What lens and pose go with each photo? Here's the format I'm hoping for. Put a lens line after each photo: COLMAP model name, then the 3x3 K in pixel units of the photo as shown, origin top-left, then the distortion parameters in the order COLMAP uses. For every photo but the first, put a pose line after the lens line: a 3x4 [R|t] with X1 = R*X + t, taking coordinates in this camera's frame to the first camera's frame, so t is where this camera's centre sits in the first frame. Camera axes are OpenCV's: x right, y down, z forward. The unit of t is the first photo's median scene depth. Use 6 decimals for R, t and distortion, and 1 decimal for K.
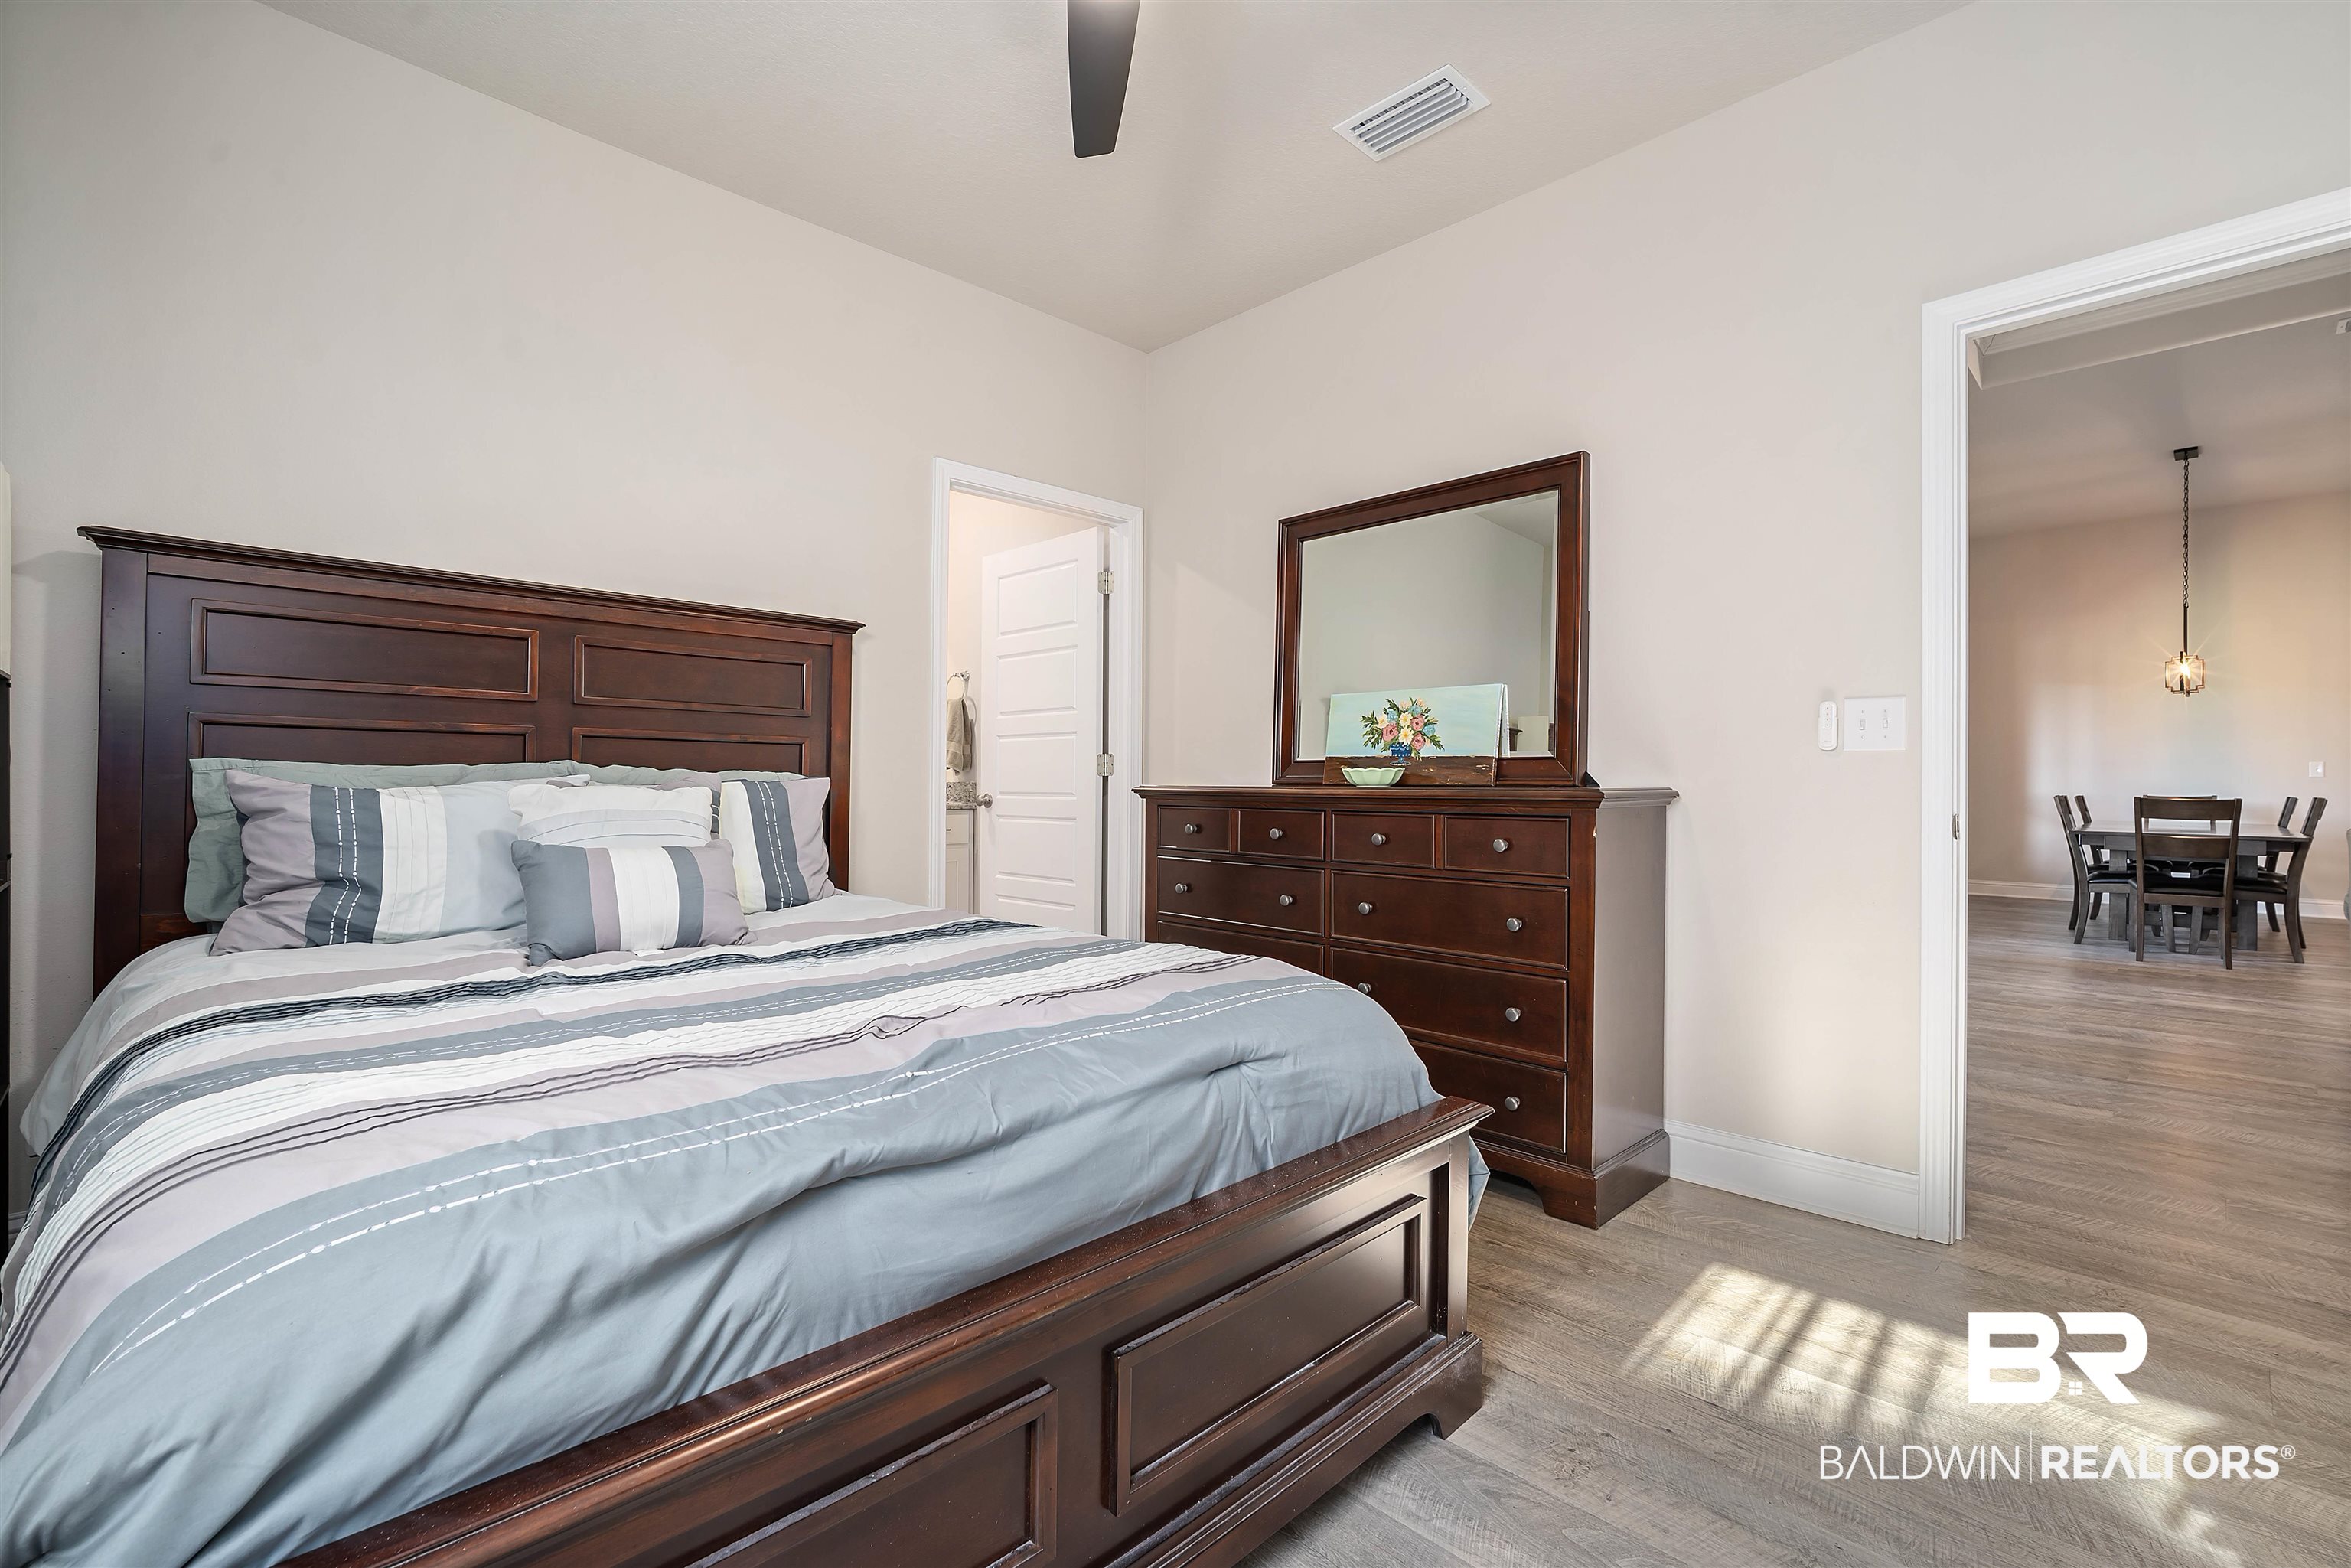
lens RADIAL K [[1023.5, 0, 1177.5], [0, 1023.5, 776.4], [0, 0, 1]] dist [0.000297, 0.000011]
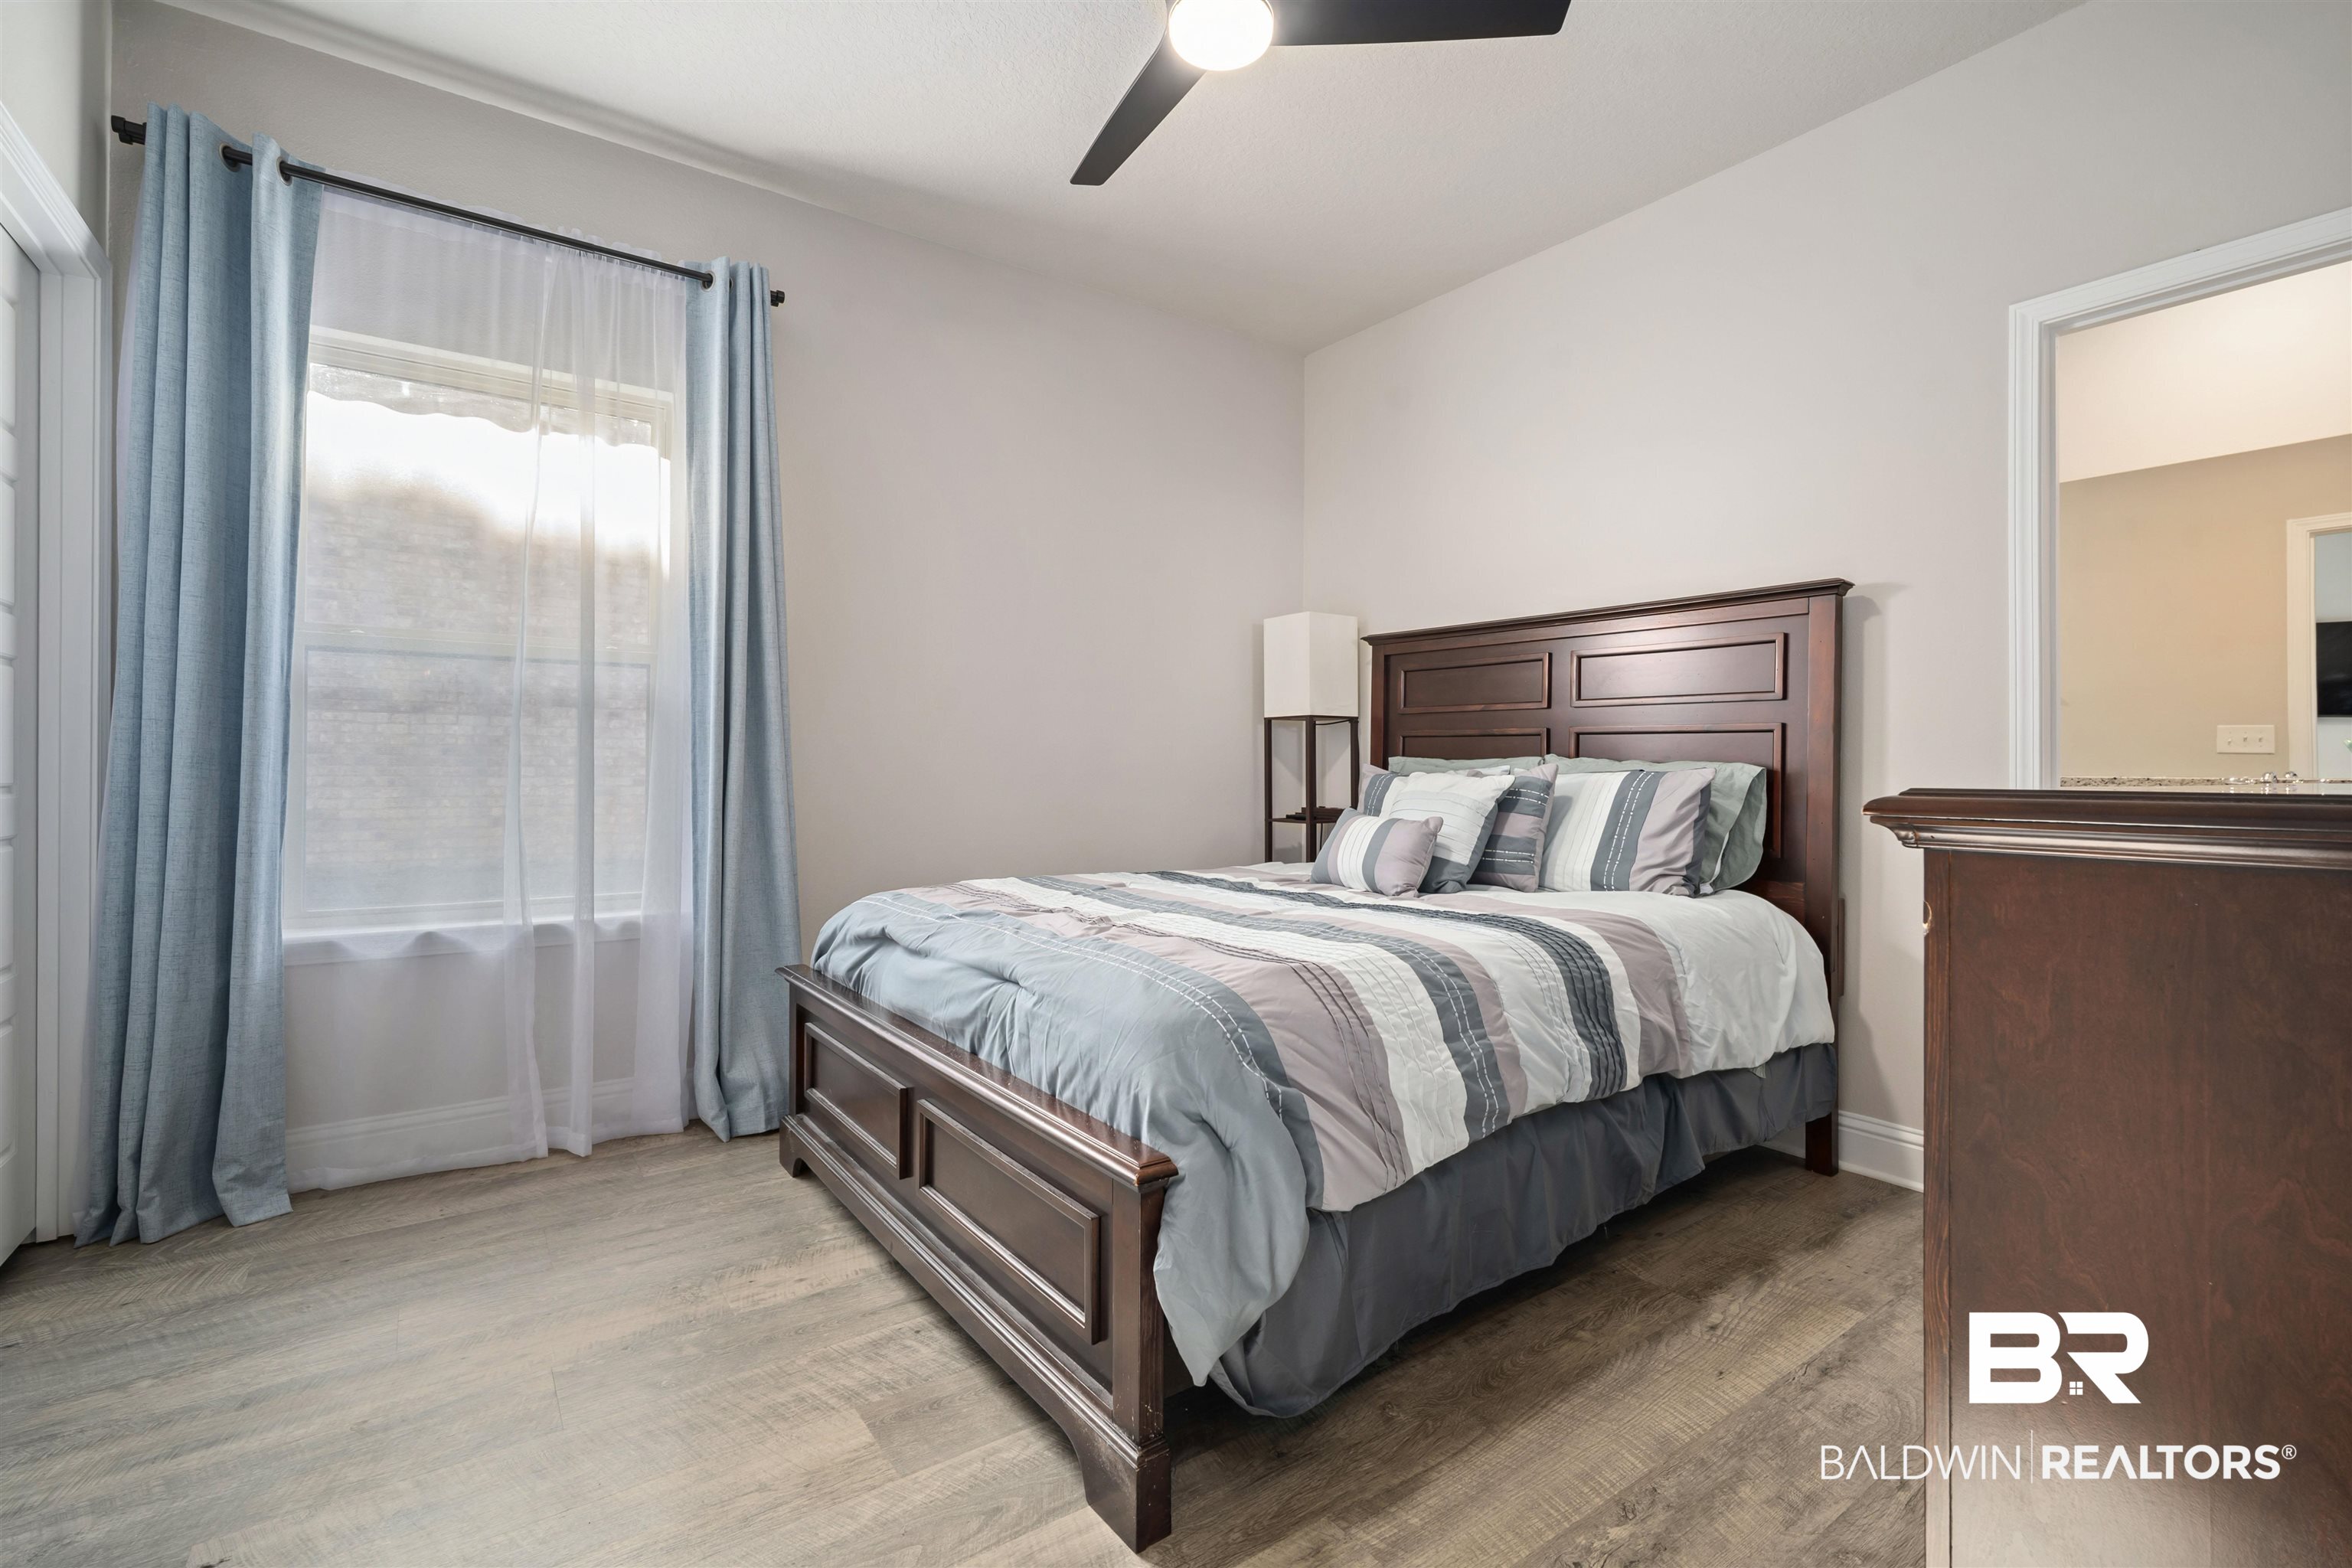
lens RADIAL K [[1023.9, 0, 1177.5], [0, 1023.9, 771.6], [0, 0, 1]] dist [0.000297, 0.000011]
pose [[-0.151663, -0.001179, -0.988432, 1.079310], [-0.003660, 0.999993, -0.000631, 0.011447], [0.988425, 0.003522, -0.151666, 1.157052]]
